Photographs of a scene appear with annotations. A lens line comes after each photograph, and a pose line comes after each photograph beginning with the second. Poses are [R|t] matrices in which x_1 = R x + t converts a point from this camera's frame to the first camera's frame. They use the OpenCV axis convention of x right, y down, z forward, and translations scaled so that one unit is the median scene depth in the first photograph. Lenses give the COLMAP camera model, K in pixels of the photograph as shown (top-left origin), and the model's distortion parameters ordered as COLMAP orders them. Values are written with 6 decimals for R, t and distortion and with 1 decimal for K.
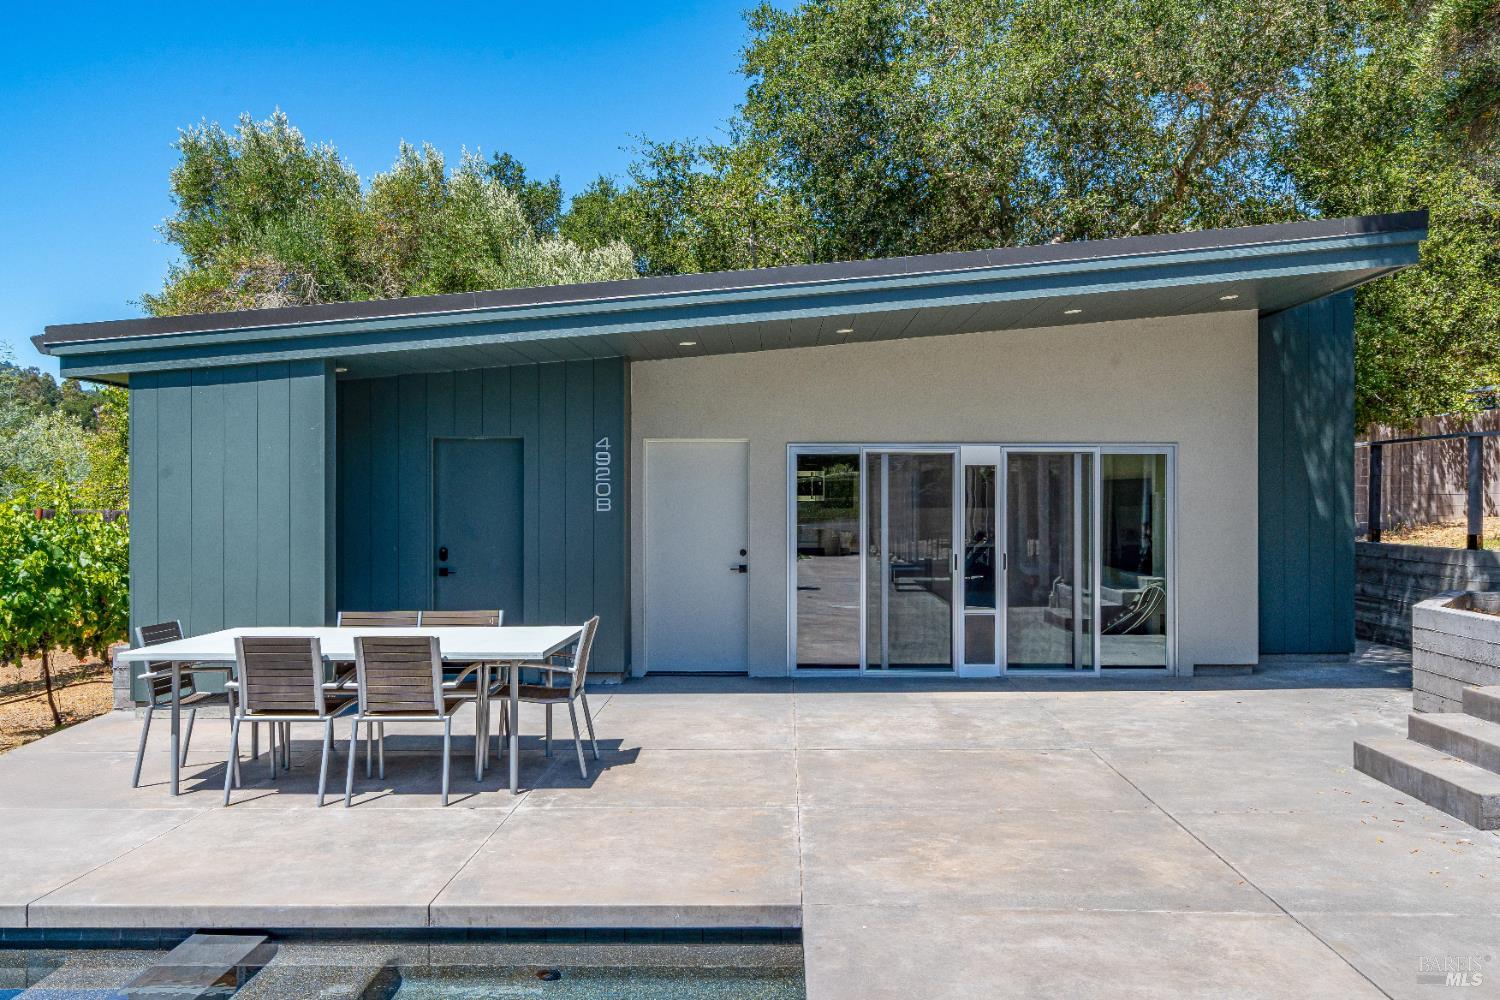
lens RADIAL K [[1111.7, 0, 750.8], [0, 1111.7, 502.3], [0, 0, 1]] dist [-0.005376, -0.001113]
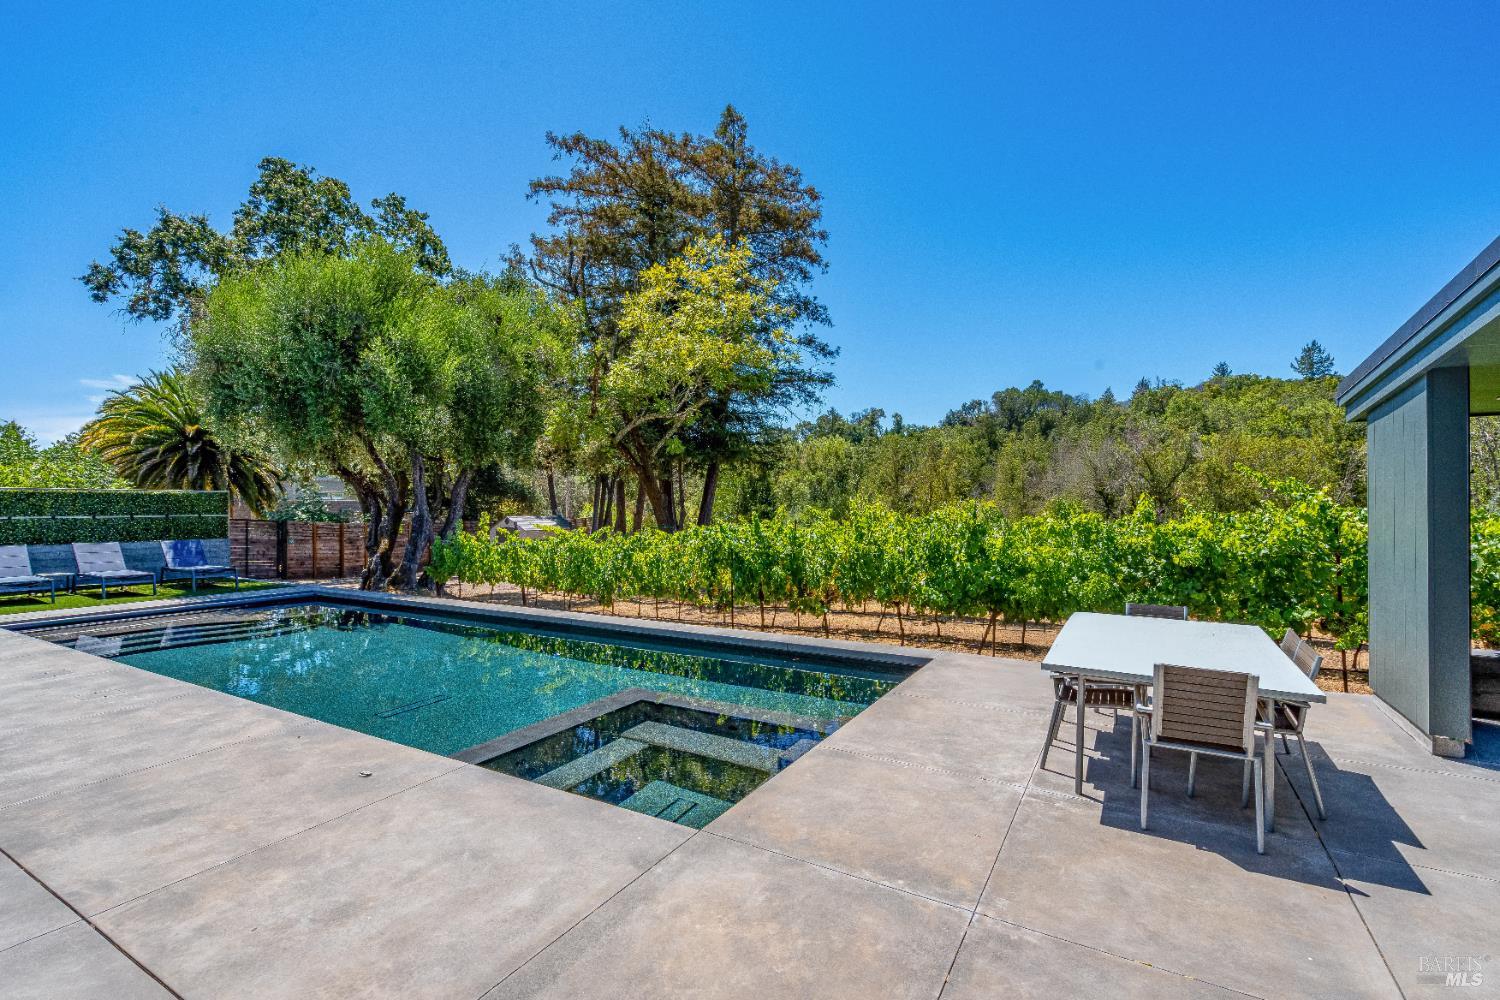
lens RADIAL K [[674.5, 0, 757.5], [0, 674.5, 490.5], [0, 0, 1]] dist [0.001552, -0.000034]
pose [[-0.471999, -0.016504, -0.881445, 0.649983], [0.000623, 0.999818, -0.019054, -0.029889], [0.881599, -0.009542, -0.471903, 1.272104]]
